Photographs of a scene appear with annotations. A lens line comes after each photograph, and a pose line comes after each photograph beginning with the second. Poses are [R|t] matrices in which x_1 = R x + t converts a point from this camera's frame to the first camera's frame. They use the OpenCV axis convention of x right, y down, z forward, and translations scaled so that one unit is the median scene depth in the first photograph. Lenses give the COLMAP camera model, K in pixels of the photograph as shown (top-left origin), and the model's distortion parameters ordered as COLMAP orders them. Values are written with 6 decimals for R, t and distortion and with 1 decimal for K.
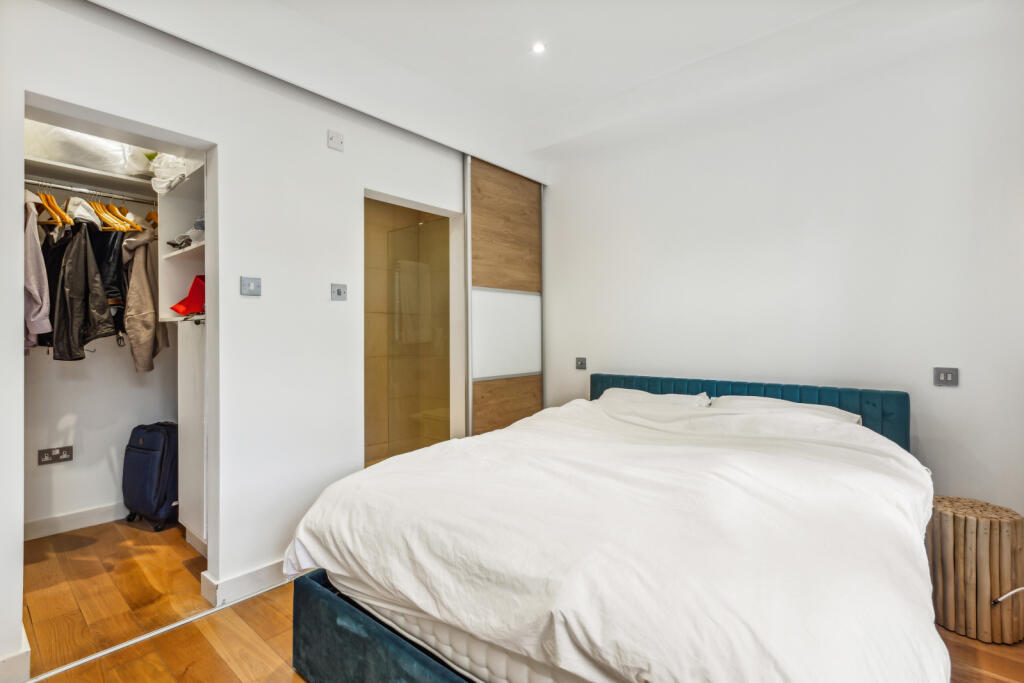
lens RADIAL K [[490.8, 0, 511.1], [0, 490.8, 336.2], [0, 0, 1]] dist [0.001993, 0.000158]
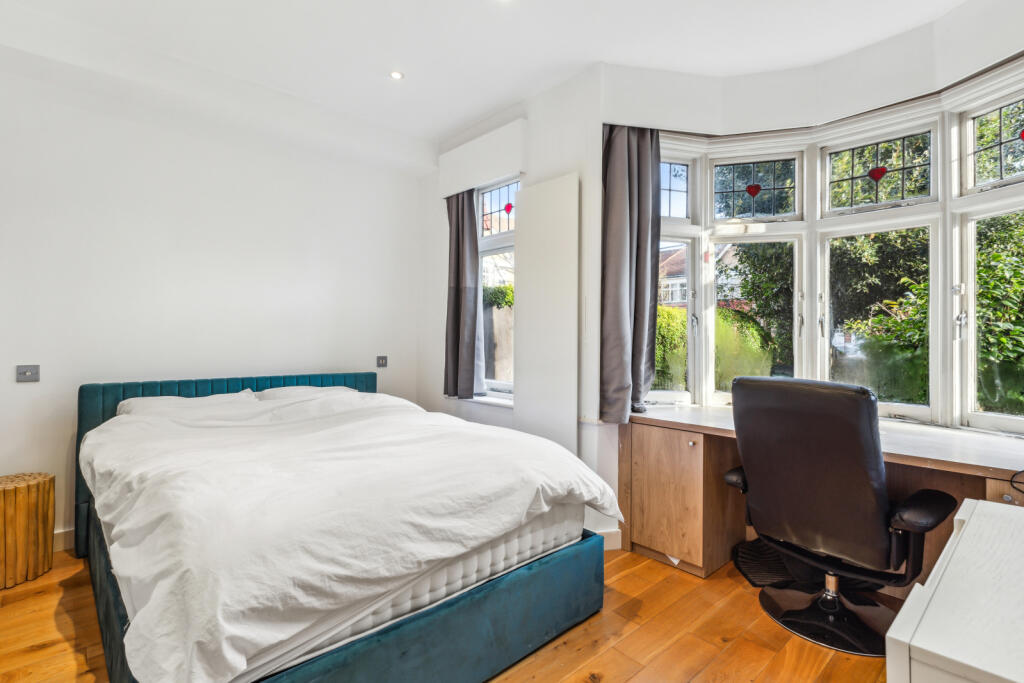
lens RADIAL K [[490.8, 0, 511.1], [0, 490.8, 336.2], [0, 0, 1]] dist [0.001993, 0.000158]
pose [[0.108786, 0.004347, 0.994056, -1.021223], [-0.008706, 0.999956, -0.003420, -0.003437], [-0.994027, -0.008282, 0.108819, 0.516498]]
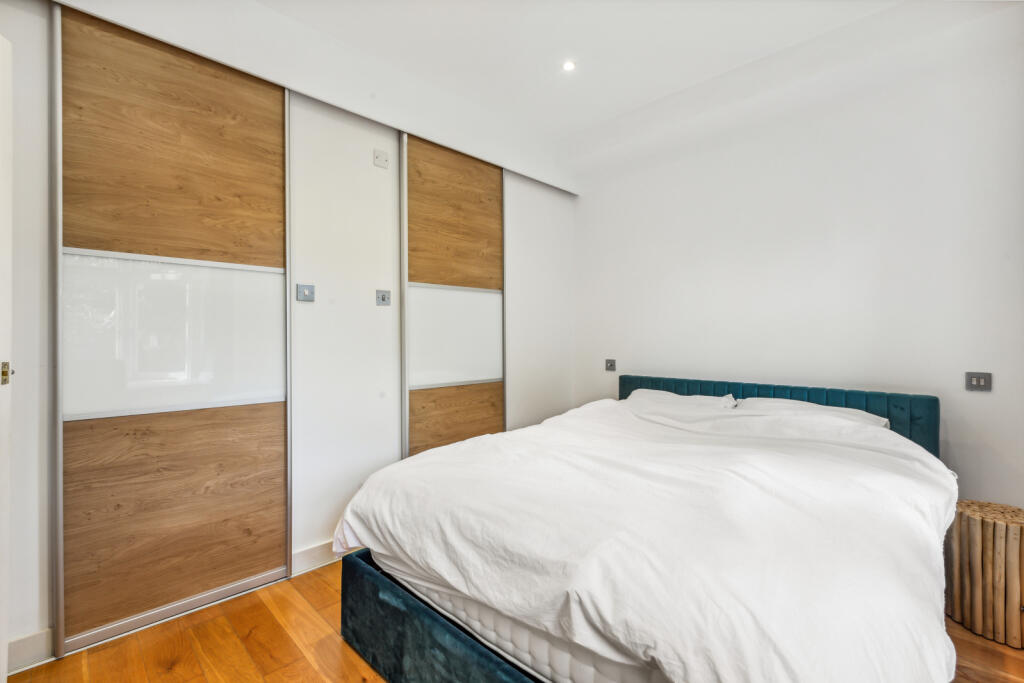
lens RADIAL K [[469.9, 0, 512.0], [0, 469.9, 341.5], [0, 0, 1]] dist [-0.001096, -0.000044]
pose [[0.997027, 0.004864, -0.076903, 0.020767], [-0.004402, 0.999971, 0.006171, -0.000395], [0.076930, -0.005814, 0.997020, -0.027409]]
